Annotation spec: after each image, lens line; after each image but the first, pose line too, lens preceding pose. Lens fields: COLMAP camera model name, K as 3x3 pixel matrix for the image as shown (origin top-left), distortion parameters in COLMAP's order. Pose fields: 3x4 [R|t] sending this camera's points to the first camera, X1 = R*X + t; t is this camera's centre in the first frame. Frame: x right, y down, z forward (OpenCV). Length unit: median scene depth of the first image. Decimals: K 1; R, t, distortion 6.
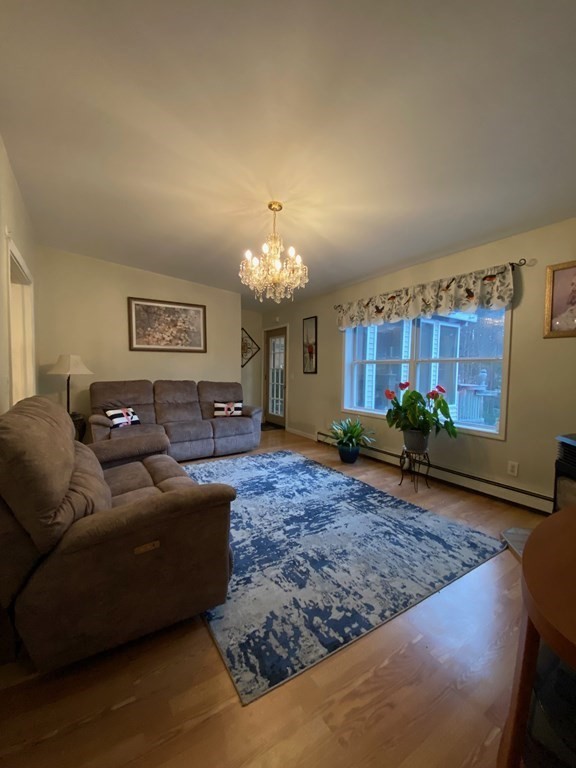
lens RADIAL K [[309.6, 0, 288.8], [0, 309.6, 384.2], [0, 0, 1]] dist [0.023940, -0.022972]
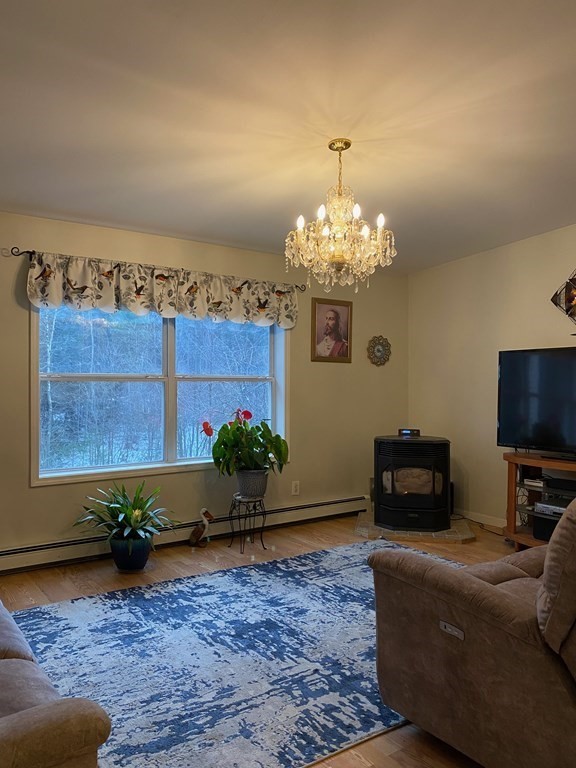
lens RADIAL K [[587.7, 0, 275.4], [0, 587.7, 382.3], [0, 0, 1]] dist [0.008064, -0.001854]
pose [[-0.026304, -0.008872, 0.999615, -1.158463], [0.049640, 0.998715, 0.010171, -0.092033], [-0.998421, 0.049888, -0.025830, 1.091239]]
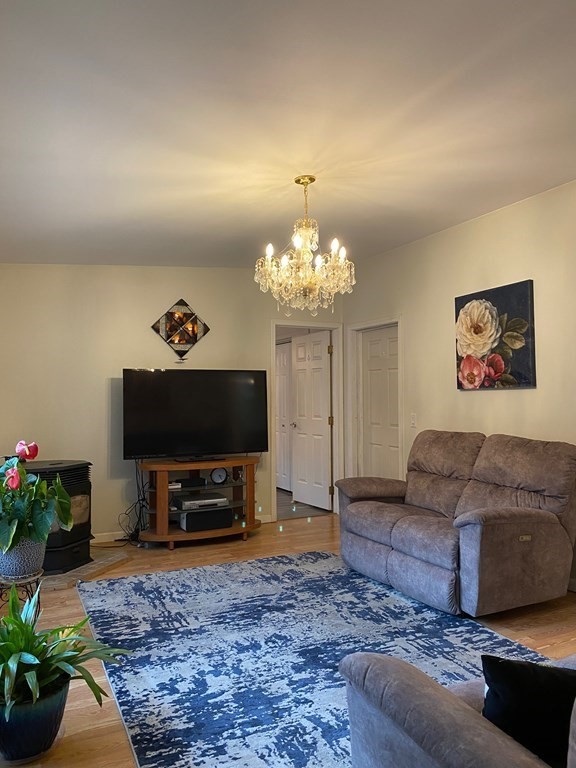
lens RADIAL K [[592.3, 0, 286.3], [0, 592.3, 381.1], [0, 0, 1]] dist [0.002480, 0.007813]
pose [[-0.992381, -0.001510, 0.123194, -0.154225], [0.001282, 0.999744, 0.022583, -0.138532], [-0.123197, 0.022568, -0.992126, 2.140241]]
